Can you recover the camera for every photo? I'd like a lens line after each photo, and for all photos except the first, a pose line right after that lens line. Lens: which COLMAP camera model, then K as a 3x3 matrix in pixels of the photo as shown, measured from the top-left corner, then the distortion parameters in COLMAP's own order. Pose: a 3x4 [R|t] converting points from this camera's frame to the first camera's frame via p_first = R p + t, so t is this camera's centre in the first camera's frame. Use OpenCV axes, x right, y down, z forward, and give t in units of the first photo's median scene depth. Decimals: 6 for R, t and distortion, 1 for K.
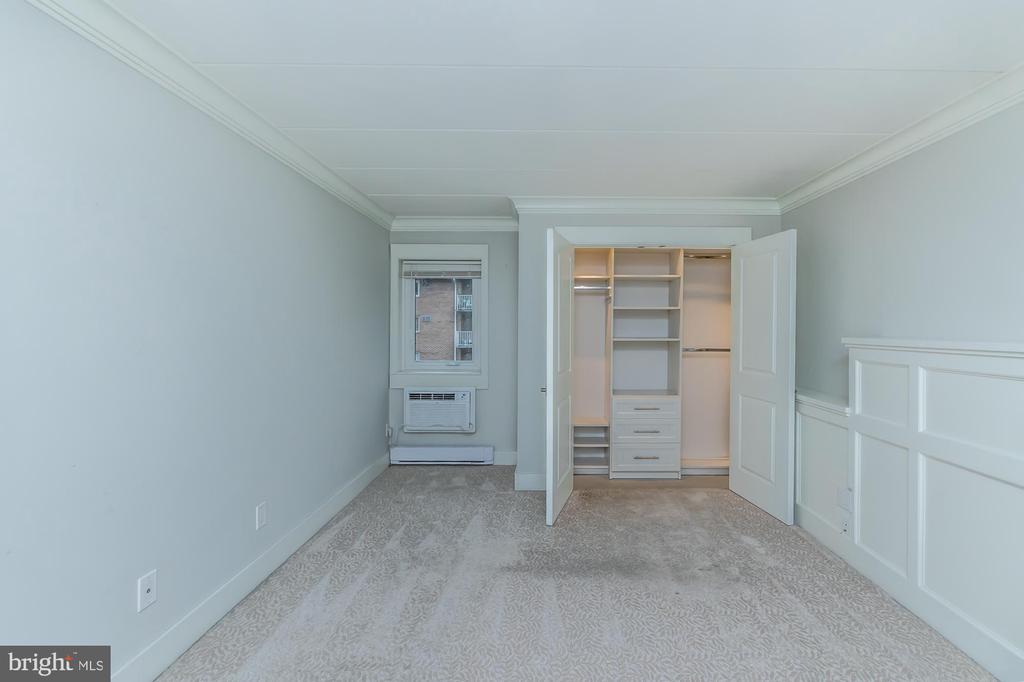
lens RADIAL K [[461.8, 0, 543.5], [0, 461.8, 326.4], [0, 0, 1]] dist [0.001941, 0.000243]
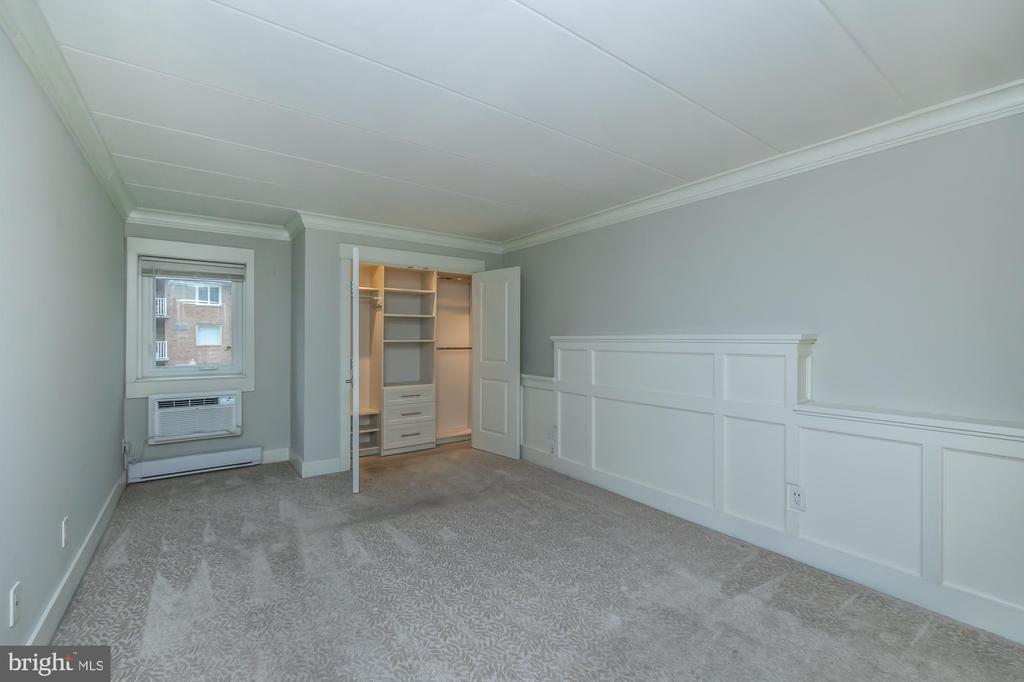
lens RADIAL K [[434.7, 0, 505.0], [0, 434.7, 337.0], [0, 0, 1]] dist [0.000952, 0.000118]
pose [[0.821564, -0.001012, 0.570115, -0.255934], [0.000593, 0.999999, 0.000920, 0.018099], [-0.570116, -0.000418, 0.821564, -0.126279]]
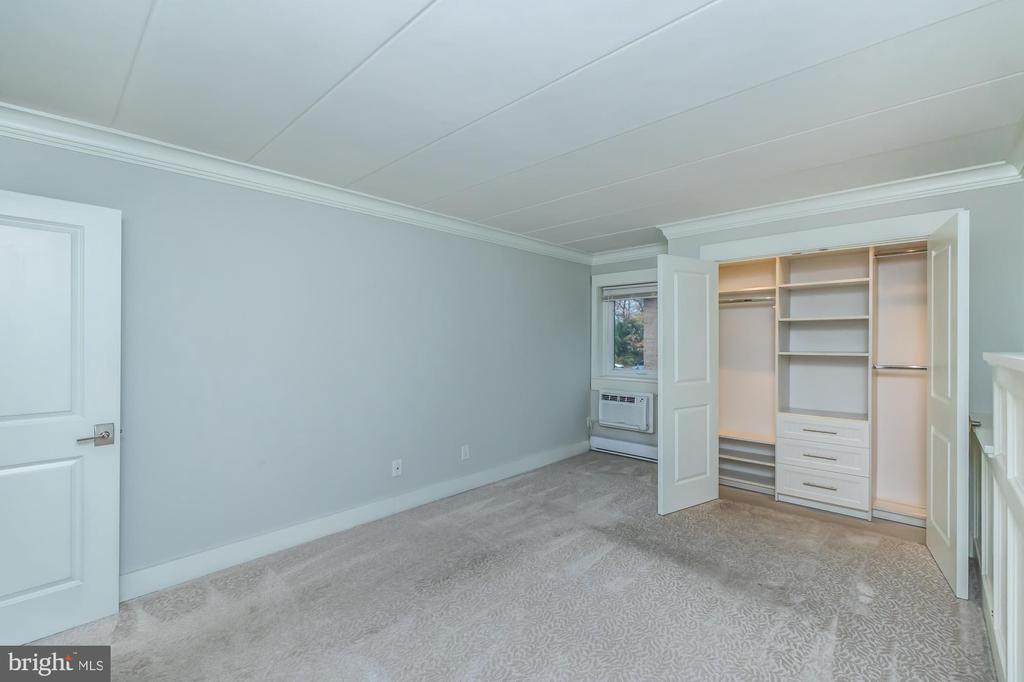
lens RADIAL K [[434.7, 0, 505.0], [0, 434.7, 337.0], [0, 0, 1]] dist [0.000952, 0.000118]
pose [[0.724260, -0.009881, -0.689456, 0.389865], [0.002770, 0.999931, -0.011421, 0.003687], [0.689521, 0.006362, 0.724238, -0.034526]]
